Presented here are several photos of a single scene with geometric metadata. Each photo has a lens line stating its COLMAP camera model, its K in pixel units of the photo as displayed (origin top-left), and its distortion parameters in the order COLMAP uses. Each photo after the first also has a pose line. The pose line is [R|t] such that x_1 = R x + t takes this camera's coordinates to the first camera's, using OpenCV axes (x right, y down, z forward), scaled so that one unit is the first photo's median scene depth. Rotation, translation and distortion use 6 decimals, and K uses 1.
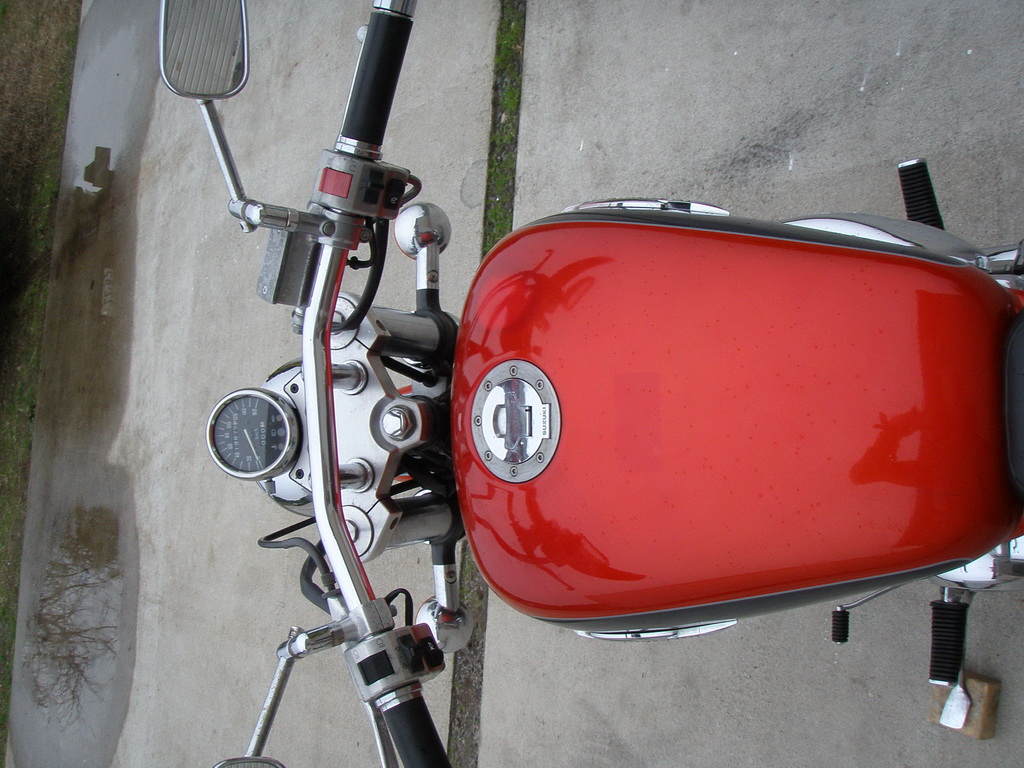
lens RADIAL K [[1138.4, 0, 490.3], [0, 1138.4, 399.7], [0, 0, 1]] dist [-0.144434, 0.000000]
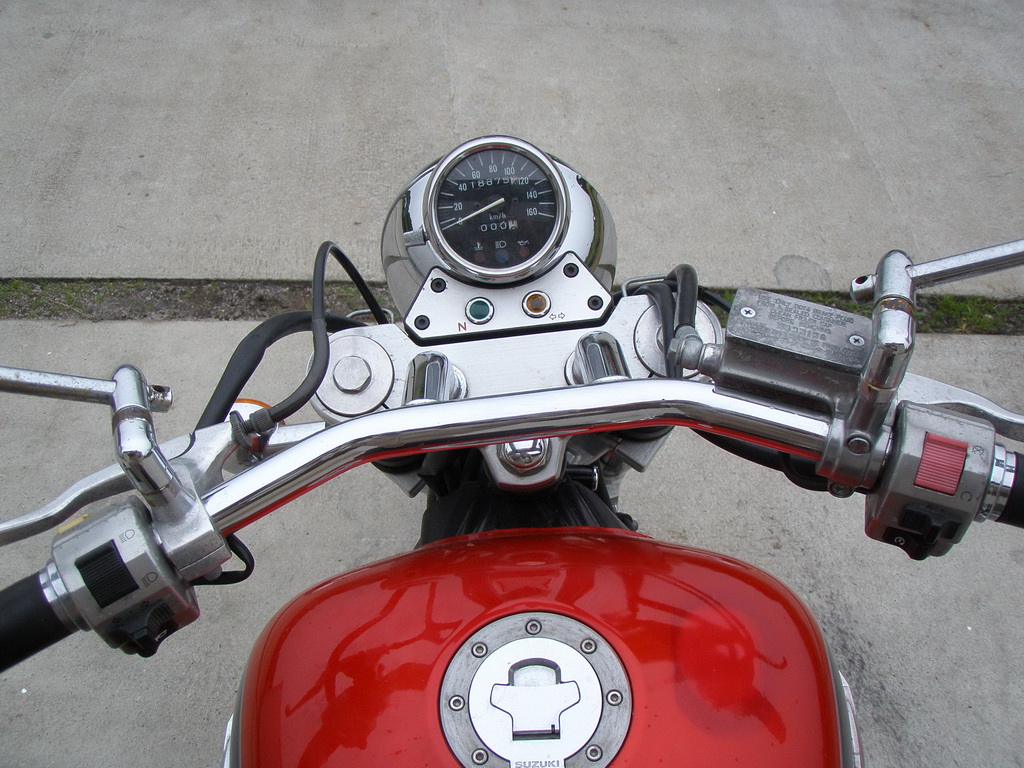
lens RADIAL K [[1138.4, 0, 507.7], [0, 1138.4, 390.5], [0, 0, 1]] dist [-0.144434, 0.000000]
pose [[0.040920, 0.981661, 0.186189, -0.126830], [-0.998685, 0.034423, 0.037995, 0.002023], [0.030889, -0.187499, 0.981779, 0.197108]]
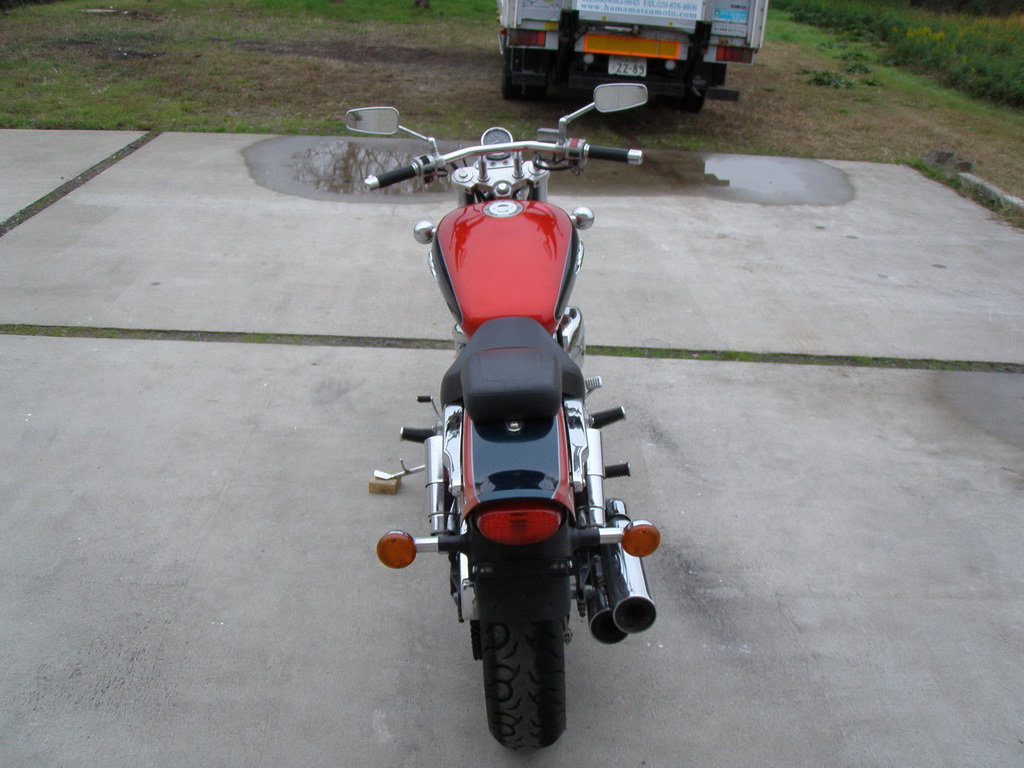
lens RADIAL K [[1138.4, 0, 515.5], [0, 1138.4, 375.9], [0, 0, 1]] dist [-0.144434, 0.000000]
pose [[0.034729, 0.974415, -0.222056, 0.536593], [-0.998451, 0.043492, 0.034697, -0.047718], [0.043467, 0.220507, 0.974416, -0.876723]]
